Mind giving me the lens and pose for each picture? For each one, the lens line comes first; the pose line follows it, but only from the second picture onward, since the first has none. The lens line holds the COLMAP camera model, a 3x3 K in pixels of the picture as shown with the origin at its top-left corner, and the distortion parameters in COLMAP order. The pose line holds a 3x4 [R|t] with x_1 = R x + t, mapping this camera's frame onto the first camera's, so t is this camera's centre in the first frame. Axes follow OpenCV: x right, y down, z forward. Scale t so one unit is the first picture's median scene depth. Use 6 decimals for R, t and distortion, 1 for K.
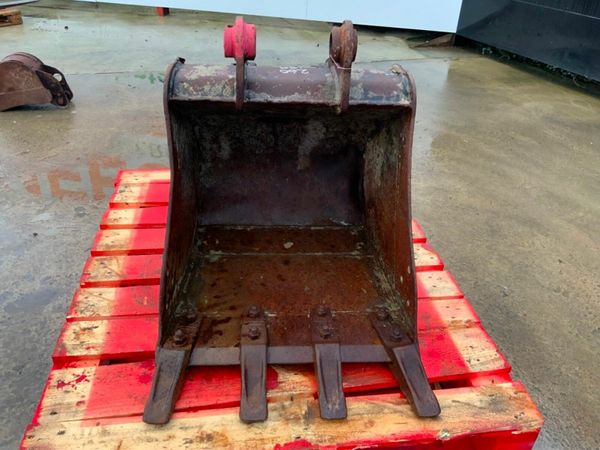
lens RADIAL K [[495.5, 0, 299.2], [0, 495.5, 226.6], [0, 0, 1]] dist [0.074559, -0.141186]
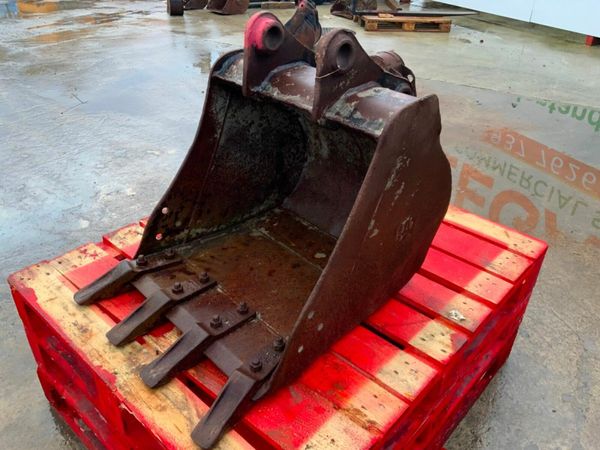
lens RADIAL K [[495.5, 0, 298.1], [0, 495.5, 225.9], [0, 0, 1]] dist [0.074559, -0.141186]
pose [[0.638133, 0.381891, -0.668539, 0.709088], [-0.406467, 0.904552, 0.128729, -0.151069], [0.653889, 0.189593, 0.732451, 0.307530]]
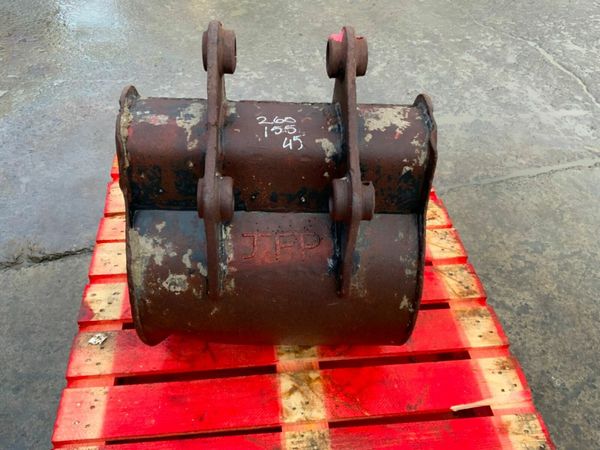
lens RADIAL K [[495.5, 0, 299.7], [0, 495.5, 224.3], [0, 0, 1]] dist [0.074559, -0.141186]
pose [[-0.994142, -0.090802, -0.058616, -0.015539], [-0.076935, 0.213649, 0.973876, -0.989728], [-0.075907, 0.972681, -0.219384, 1.300053]]
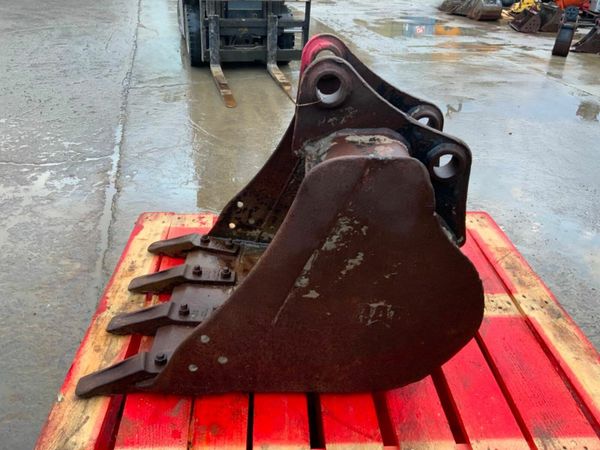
lens RADIAL K [[495.5, 0, 299.8], [0, 495.5, 224.6], [0, 0, 1]] dist [0.074559, -0.141186]
pose [[-0.084711, 0.455757, -0.886064, 0.830471], [-0.559899, 0.713816, 0.420689, -0.468414], [0.824219, 0.531744, 0.194710, 0.837976]]
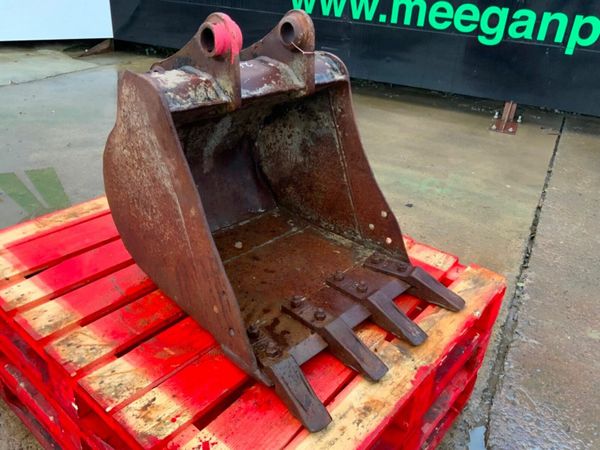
lens RADIAL K [[495.5, 0, 300.3], [0, 495.5, 227.7], [0, 0, 1]] dist [0.074559, -0.141186]
pose [[0.741278, -0.328573, 0.585275, -0.612163], [0.333550, 0.937024, 0.103588, -0.069477], [-0.582453, 0.118431, 0.804190, 0.158392]]
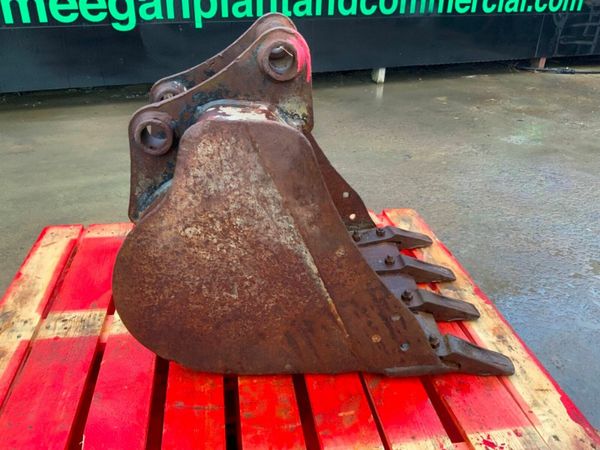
lens RADIAL K [[495.5, 0, 300.6], [0, 495.5, 223.9], [0, 0, 1]] dist [0.074559, -0.141186]
pose [[-0.024289, -0.514761, 0.856989, -0.859505], [0.504212, 0.733915, 0.455125, -0.470674], [-0.863238, 0.443159, 0.241723, 0.798446]]
